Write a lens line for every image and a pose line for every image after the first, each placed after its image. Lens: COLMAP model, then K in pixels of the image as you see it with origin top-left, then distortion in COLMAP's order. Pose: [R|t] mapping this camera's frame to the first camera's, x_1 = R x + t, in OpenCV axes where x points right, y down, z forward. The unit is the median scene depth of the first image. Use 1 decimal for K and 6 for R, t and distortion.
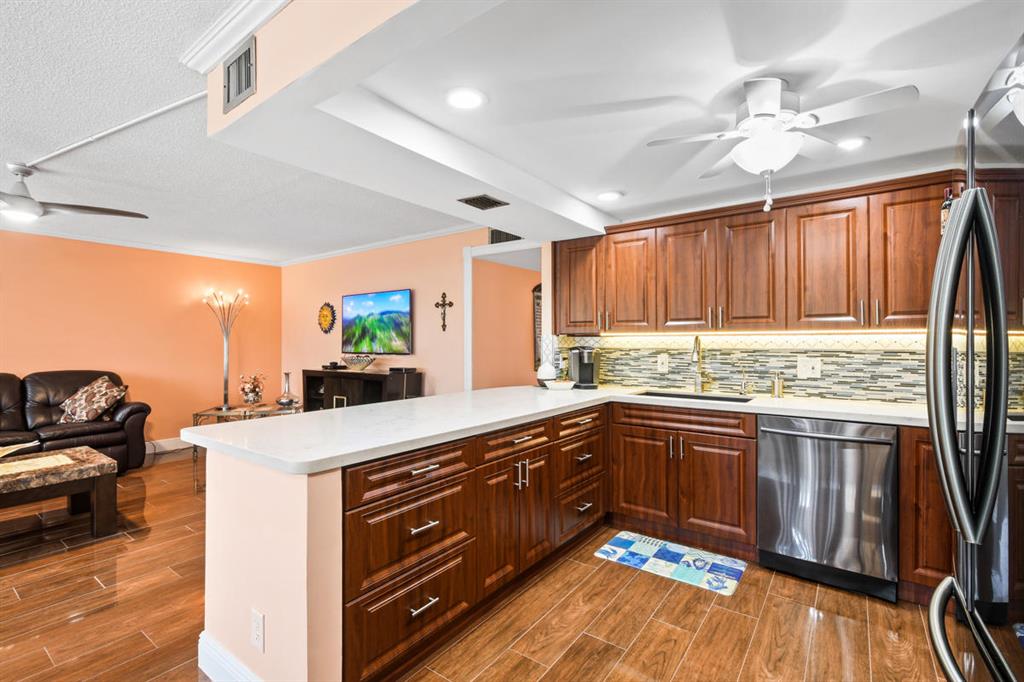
lens RADIAL K [[460.3, 0, 503.8], [0, 460.3, 342.9], [0, 0, 1]] dist [0.003494, 0.000321]
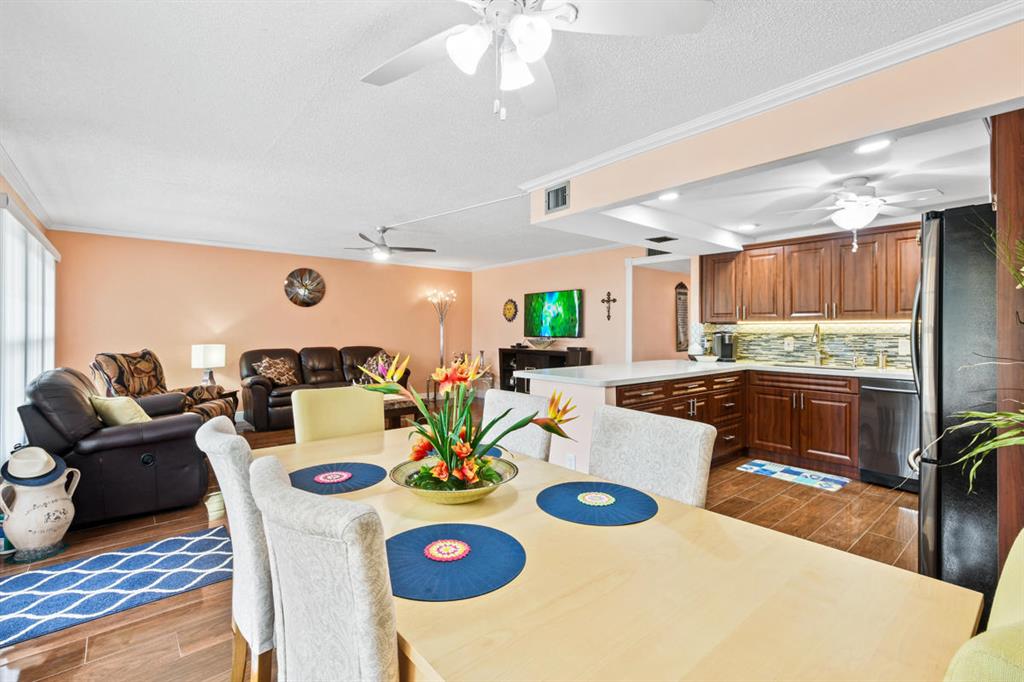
lens RADIAL K [[453.2, 0, 505.7], [0, 453.2, 331.5], [0, 0, 1]] dist [0.000468, -0.000166]
pose [[0.972727, 0.003917, -0.231920, -0.169493], [-0.003495, 0.999991, 0.002232, 0.007666], [0.231926, -0.001361, 0.972732, -0.533160]]
